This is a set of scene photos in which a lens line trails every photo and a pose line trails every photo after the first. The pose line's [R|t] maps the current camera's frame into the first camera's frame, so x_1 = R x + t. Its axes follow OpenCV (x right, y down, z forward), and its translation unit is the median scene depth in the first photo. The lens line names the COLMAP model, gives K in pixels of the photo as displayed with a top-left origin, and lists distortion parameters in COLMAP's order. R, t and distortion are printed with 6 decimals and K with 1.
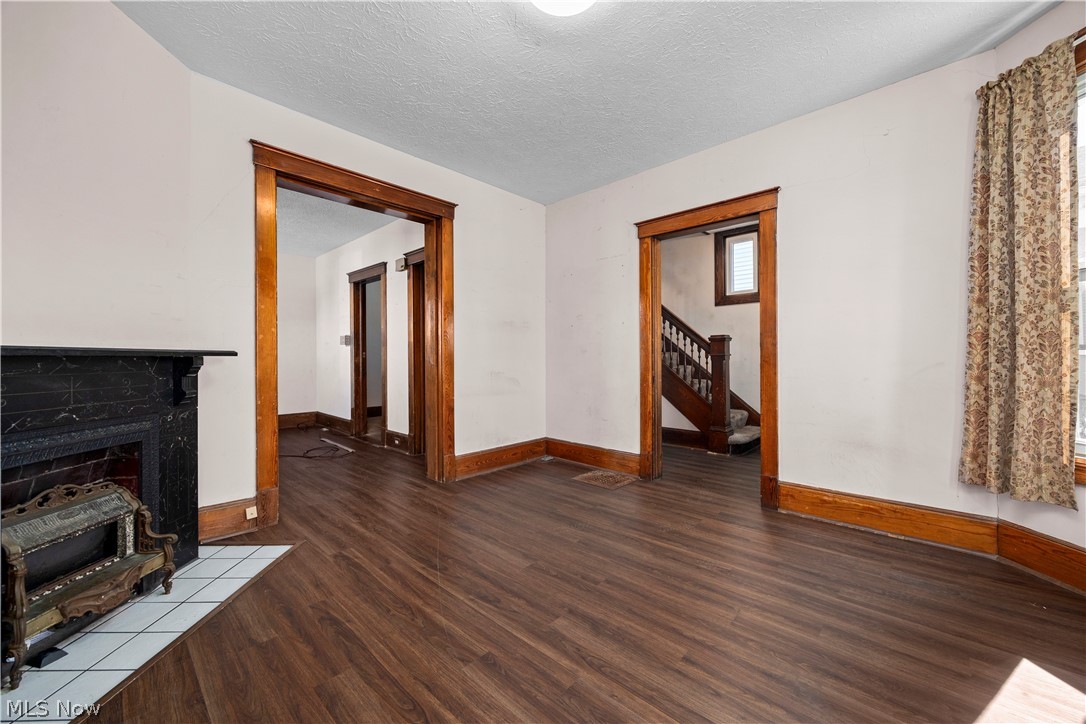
lens RADIAL K [[421.5, 0, 546.8], [0, 421.5, 356.9], [0, 0, 1]] dist [-0.002289, -0.000616]
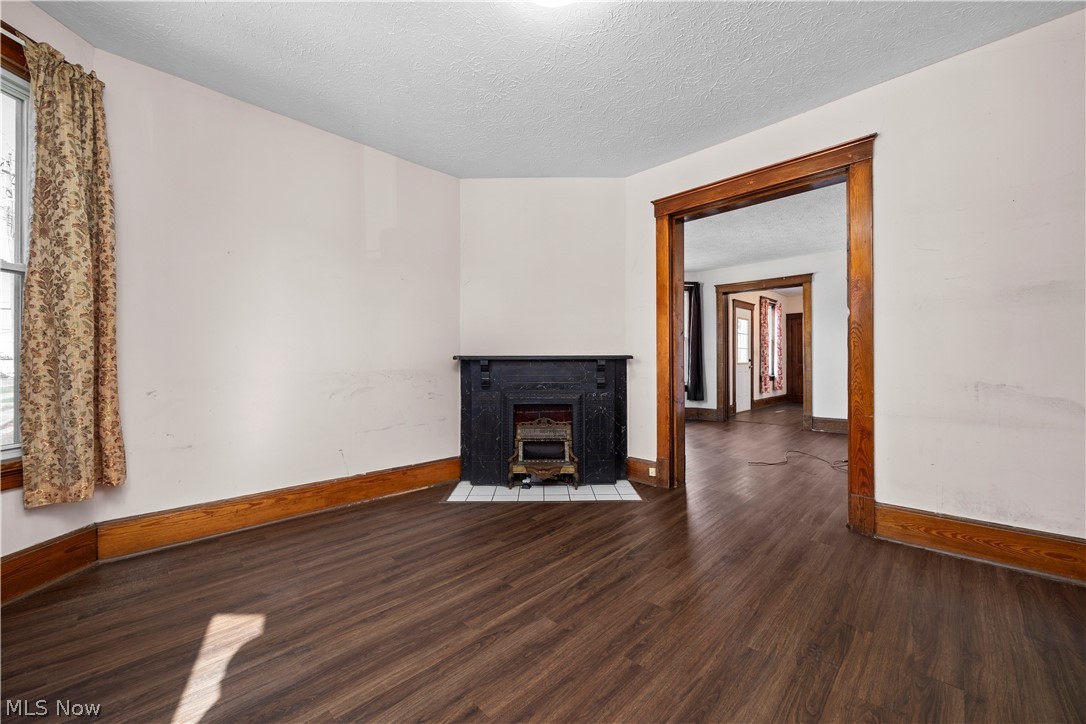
lens RADIAL K [[421.5, 0, 539.3], [0, 421.5, 359.7], [0, 0, 1]] dist [-0.002289, -0.000616]
pose [[-0.045623, -0.004496, -0.998949, 0.955127], [0.006836, 0.999965, -0.004813, 0.007825], [0.998935, -0.007048, -0.045590, 0.948492]]
